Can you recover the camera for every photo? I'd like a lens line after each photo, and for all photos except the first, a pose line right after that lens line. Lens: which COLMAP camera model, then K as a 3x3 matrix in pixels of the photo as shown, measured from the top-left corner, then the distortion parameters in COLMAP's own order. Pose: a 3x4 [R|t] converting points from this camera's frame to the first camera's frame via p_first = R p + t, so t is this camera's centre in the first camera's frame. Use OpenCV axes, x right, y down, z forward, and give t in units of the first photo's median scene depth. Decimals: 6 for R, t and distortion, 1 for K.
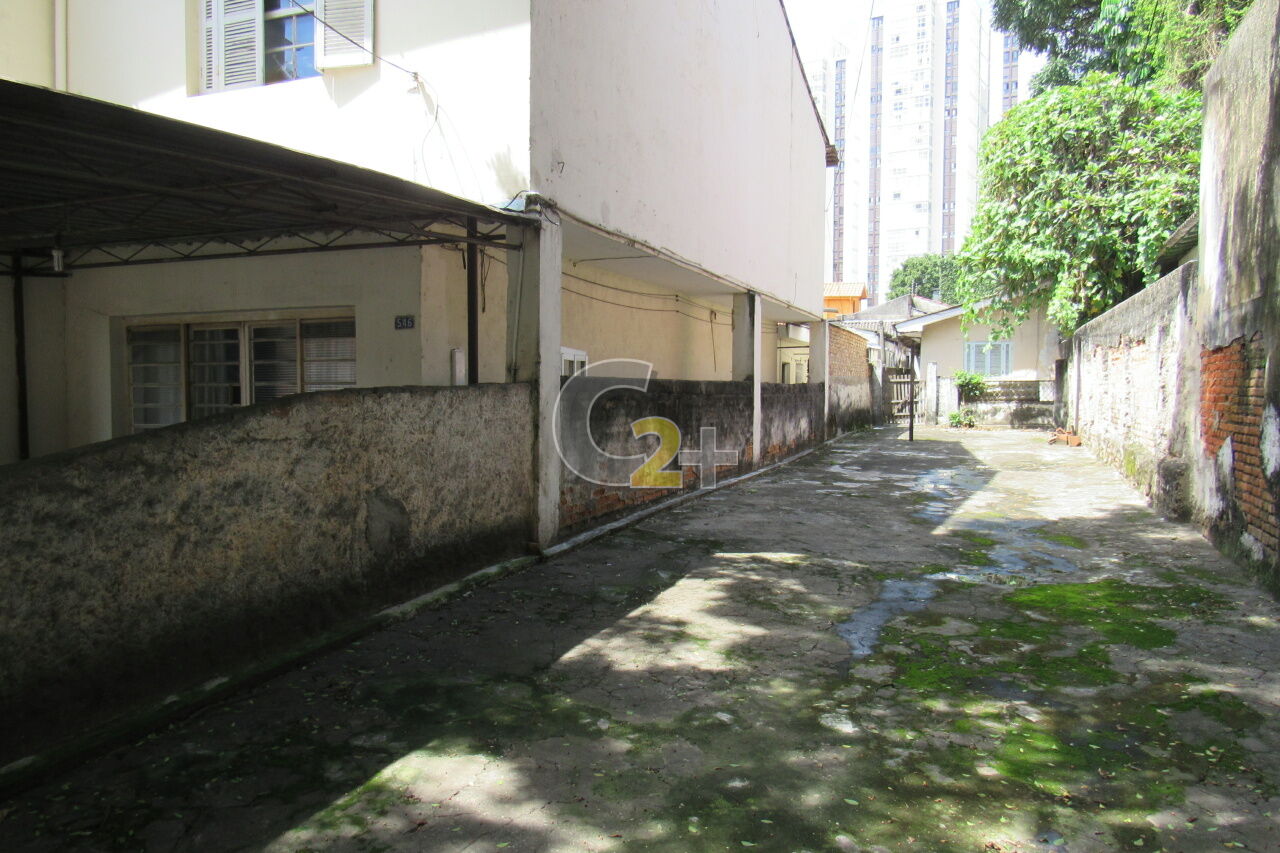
lens RADIAL K [[909.2, 0, 638.7], [0, 909.2, 421.4], [0, 0, 1]] dist [-0.022986, 0.006341]
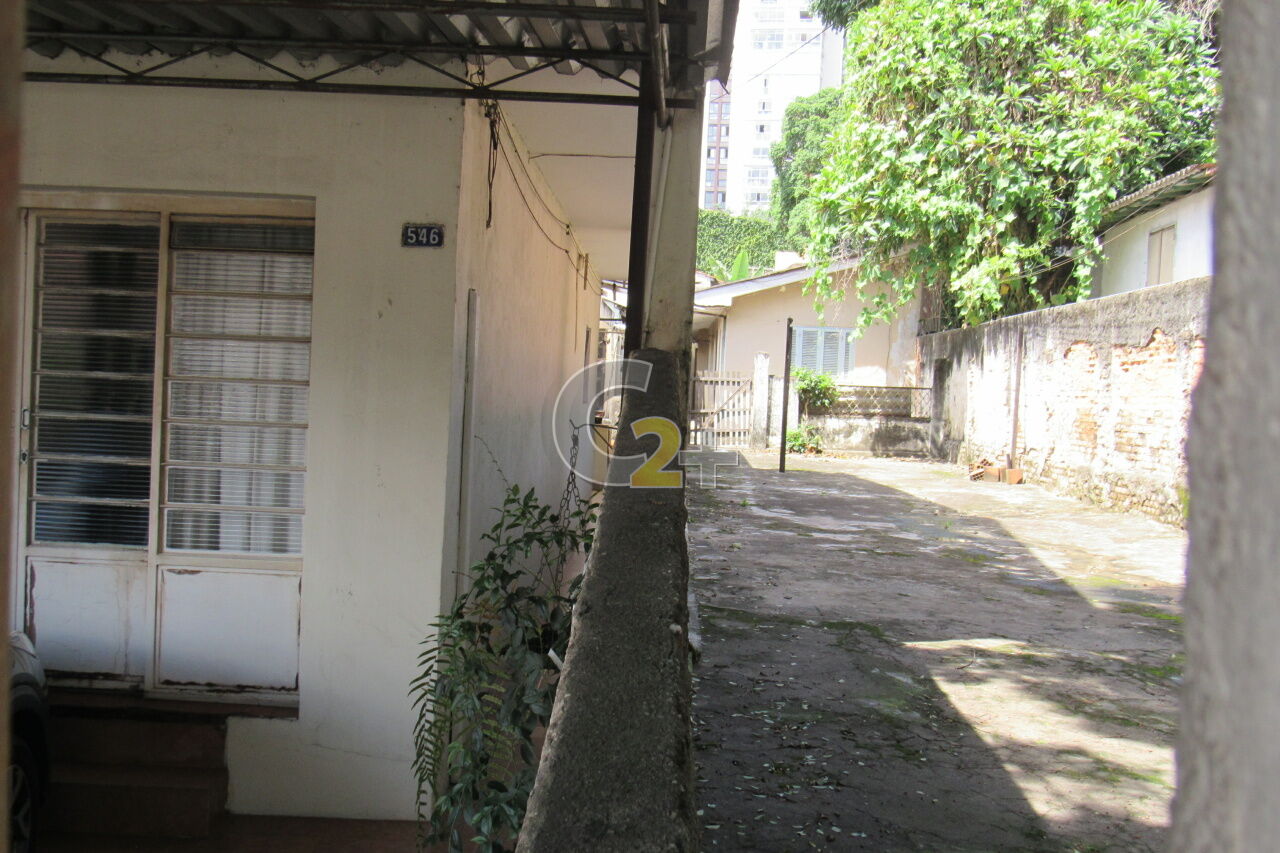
lens RADIAL K [[1448.3, 0, 642.1], [0, 1448.3, 409.9], [0, 0, 1]] dist [-0.073931, 0.043517]
pose [[0.936342, 0.034704, 0.349370, -0.152730], [-0.028119, 0.999319, -0.023904, 0.004391], [-0.349961, 0.012559, 0.936680, 0.050572]]
